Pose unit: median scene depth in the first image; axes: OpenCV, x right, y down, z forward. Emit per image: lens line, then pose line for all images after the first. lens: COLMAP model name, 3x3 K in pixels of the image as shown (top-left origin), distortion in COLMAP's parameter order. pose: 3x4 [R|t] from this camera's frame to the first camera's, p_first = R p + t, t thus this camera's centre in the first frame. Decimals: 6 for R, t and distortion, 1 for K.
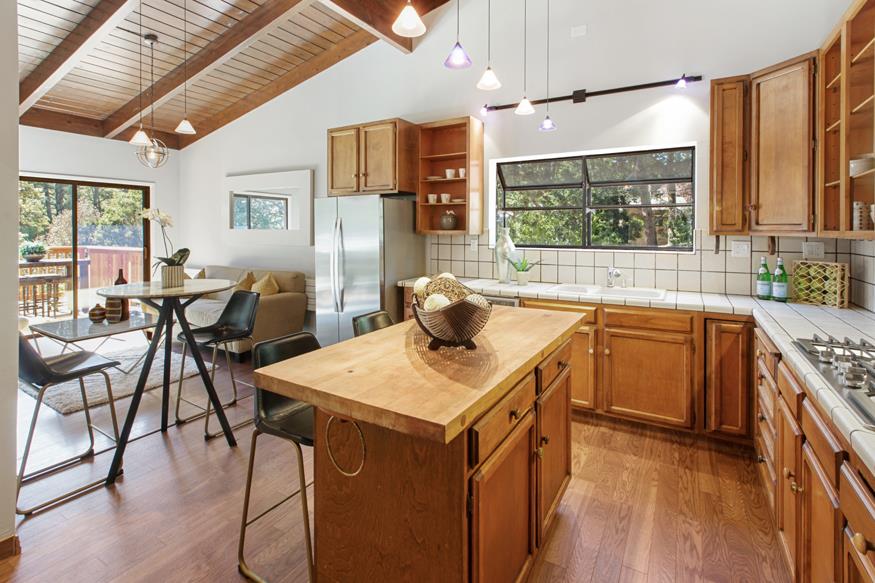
lens RADIAL K [[421.8, 0, 437.3], [0, 421.8, 238.3], [0, 0, 1]] dist [0.001613, 0.000370]
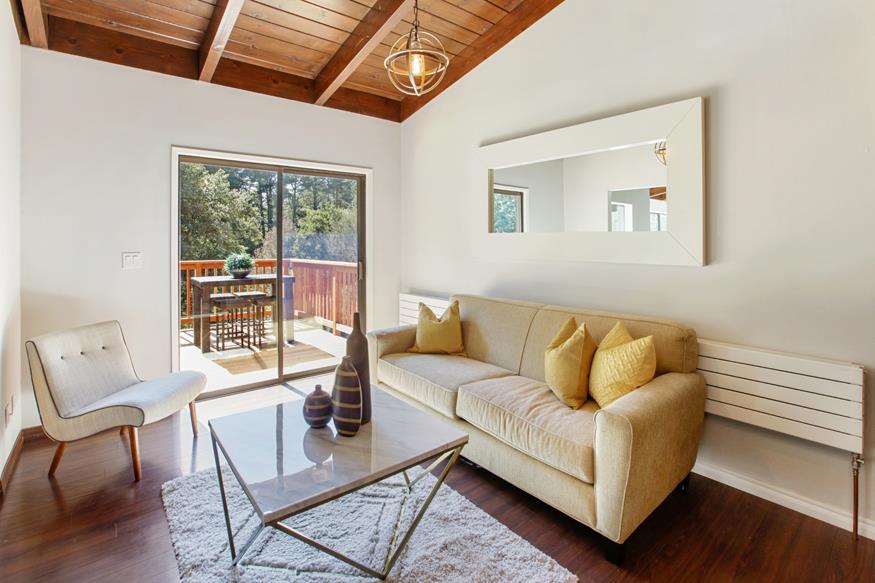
lens RADIAL K [[402.2, 0, 422.1], [0, 402.2, 244.8], [0, 0, 1]] dist [-0.042266, 0.000183]
pose [[0.933040, -0.006450, -0.359714, -0.372658], [0.000875, 0.999877, -0.015660, 0.003378], [0.359771, 0.014296, 0.932931, 0.435350]]
